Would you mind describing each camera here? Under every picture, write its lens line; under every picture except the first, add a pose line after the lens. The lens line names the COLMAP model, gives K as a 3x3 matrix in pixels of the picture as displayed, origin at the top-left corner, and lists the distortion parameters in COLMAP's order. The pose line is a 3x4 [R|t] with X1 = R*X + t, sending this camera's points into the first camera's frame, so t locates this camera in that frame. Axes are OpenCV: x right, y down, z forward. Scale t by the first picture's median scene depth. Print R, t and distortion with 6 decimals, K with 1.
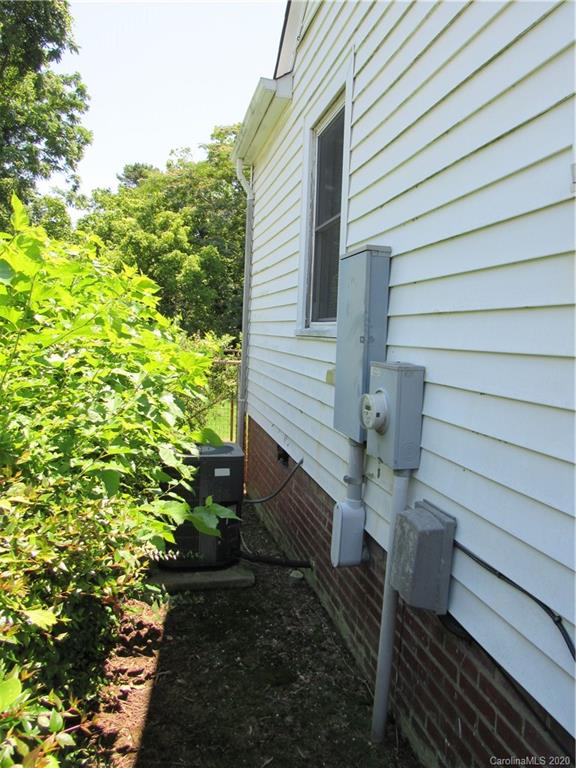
lens RADIAL K [[543.7, 0, 288.0], [0, 543.7, 384.0], [0, 0, 1]] dist [-0.044129, -0.000254]
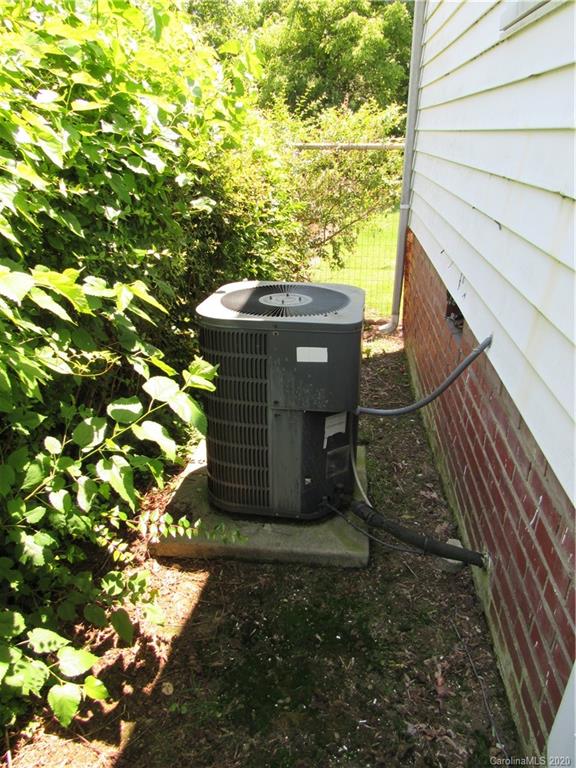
lens RADIAL K [[543.7, 0, 288.0], [0, 543.7, 384.0], [0, 0, 1]] dist [-0.044129, -0.000254]
pose [[0.942421, 0.100015, -0.319123, 0.014854], [0.010537, 0.944880, 0.327247, 0.028295], [0.334262, -0.311767, 0.889421, 0.539056]]
